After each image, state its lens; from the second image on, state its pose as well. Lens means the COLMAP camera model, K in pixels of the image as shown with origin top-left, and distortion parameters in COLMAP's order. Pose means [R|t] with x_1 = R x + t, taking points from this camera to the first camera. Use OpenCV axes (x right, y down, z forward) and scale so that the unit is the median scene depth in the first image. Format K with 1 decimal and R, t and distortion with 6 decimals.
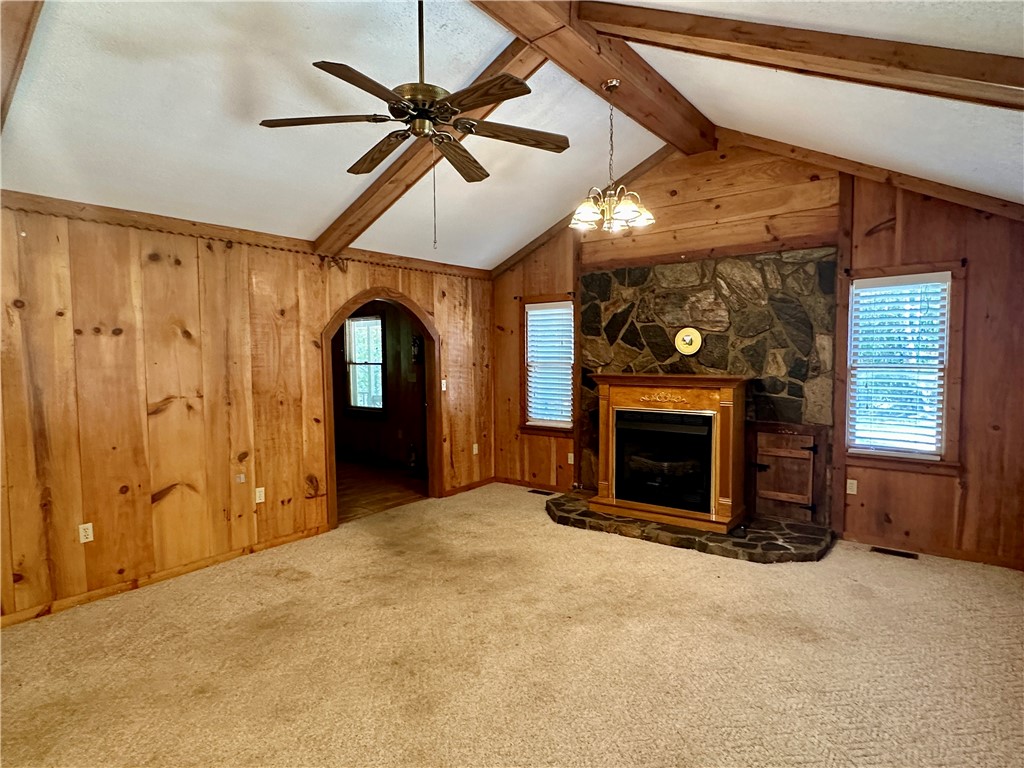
lens RADIAL K [[573.9, 0, 512.0], [0, 573.9, 384.0], [0, 0, 1]] dist [-0.001723, -0.000147]
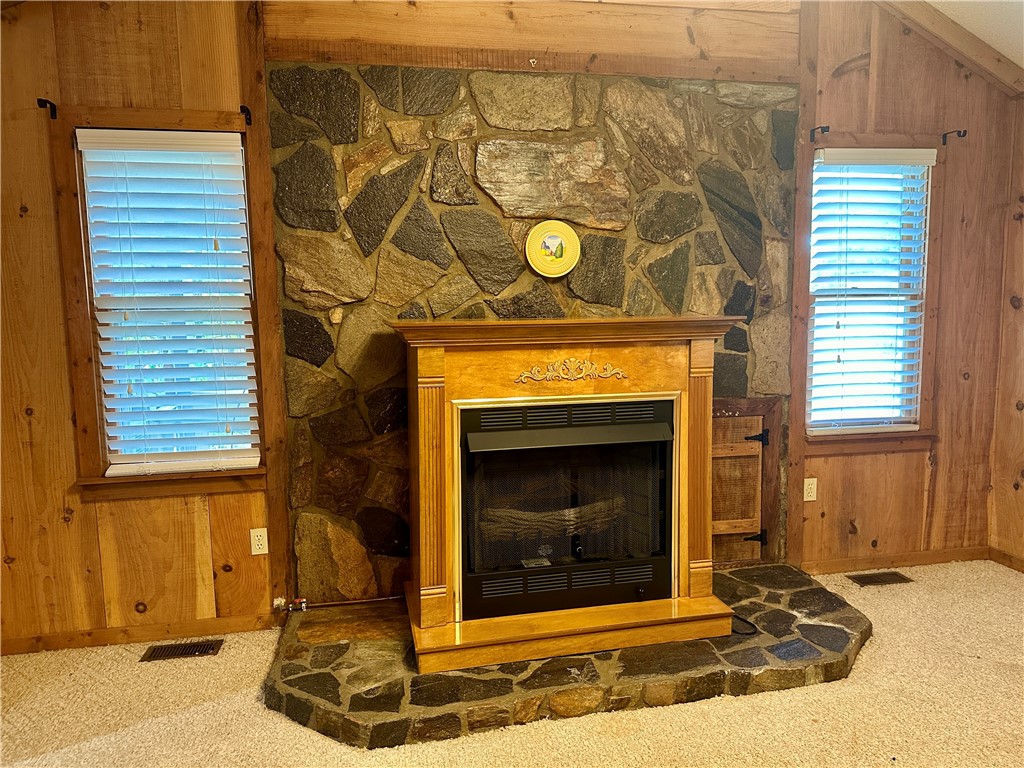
lens RADIAL K [[709.7, 0, 512.0], [0, 709.7, 384.0], [0, 0, 1]] dist [0.078769, -0.111051]
pose [[0.659387, -0.088365, 0.746593, -0.180354], [0.050960, 0.996038, 0.072881, -0.007637], [-0.750075, -0.010010, 0.661278, 0.680761]]
